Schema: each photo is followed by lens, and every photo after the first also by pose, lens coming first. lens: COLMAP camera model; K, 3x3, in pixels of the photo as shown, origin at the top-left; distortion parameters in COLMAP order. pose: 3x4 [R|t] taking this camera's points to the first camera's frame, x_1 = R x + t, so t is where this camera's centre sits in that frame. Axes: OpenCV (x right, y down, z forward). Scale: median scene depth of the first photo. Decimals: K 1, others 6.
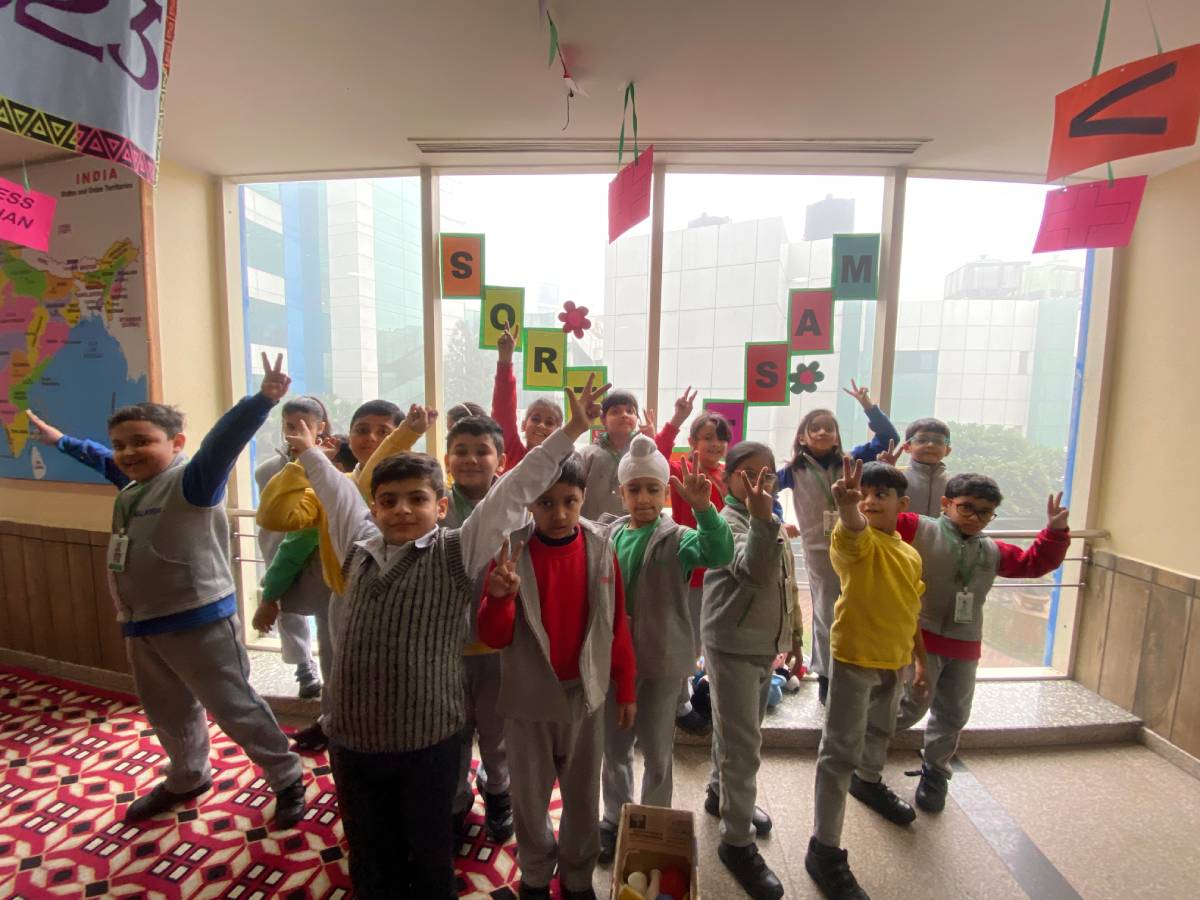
lens RADIAL K [[482.6, 0, 599.2], [0, 482.6, 446.8], [0, 0, 1]] dist [-0.014638, -0.000366]
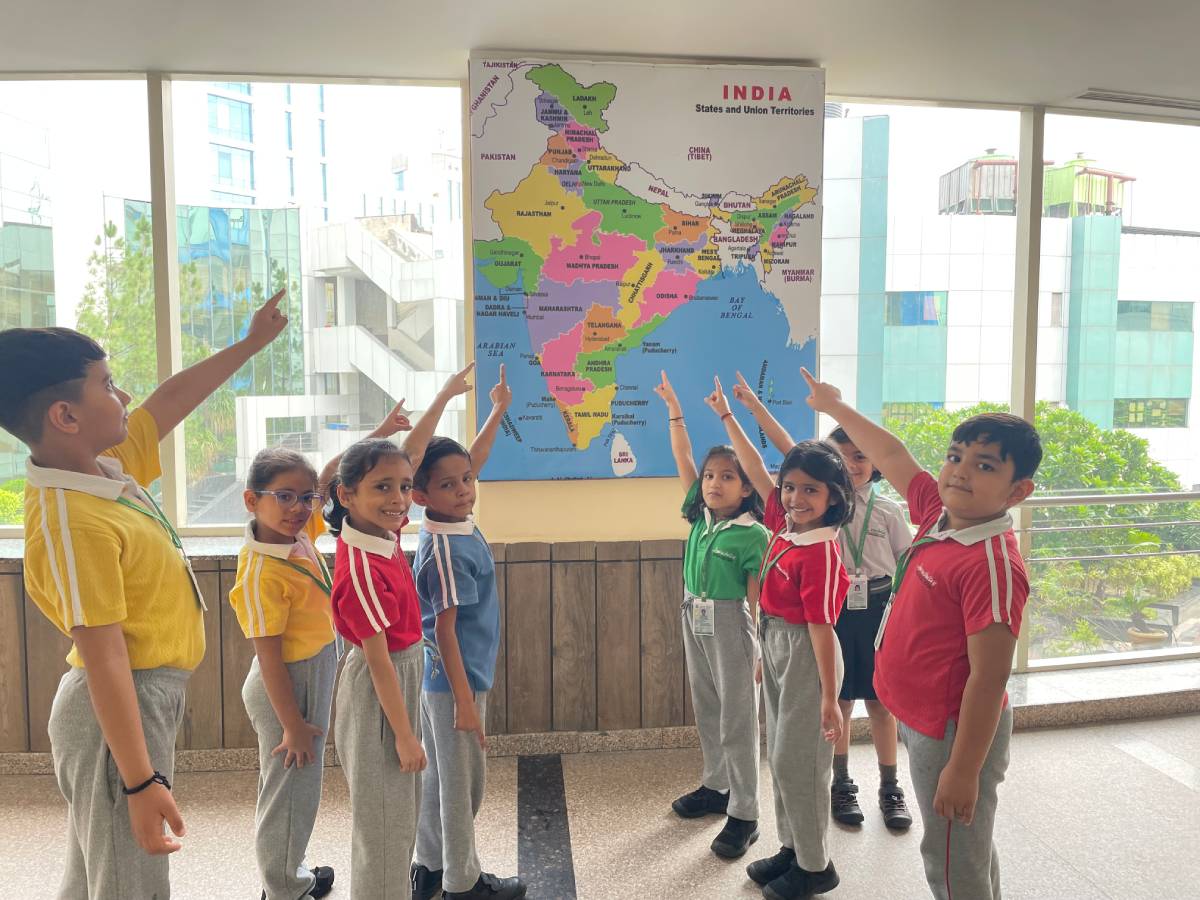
lens RADIAL K [[904.3, 0, 599.6], [0, 904.3, 454.6], [0, 0, 1]] dist [0.104813, 0.000425]
pose [[0.931506, -0.051881, 0.360007, -1.865742], [0.053778, 0.998542, 0.004750, 0.026732], [-0.359728, 0.014936, 0.932938, -0.365933]]
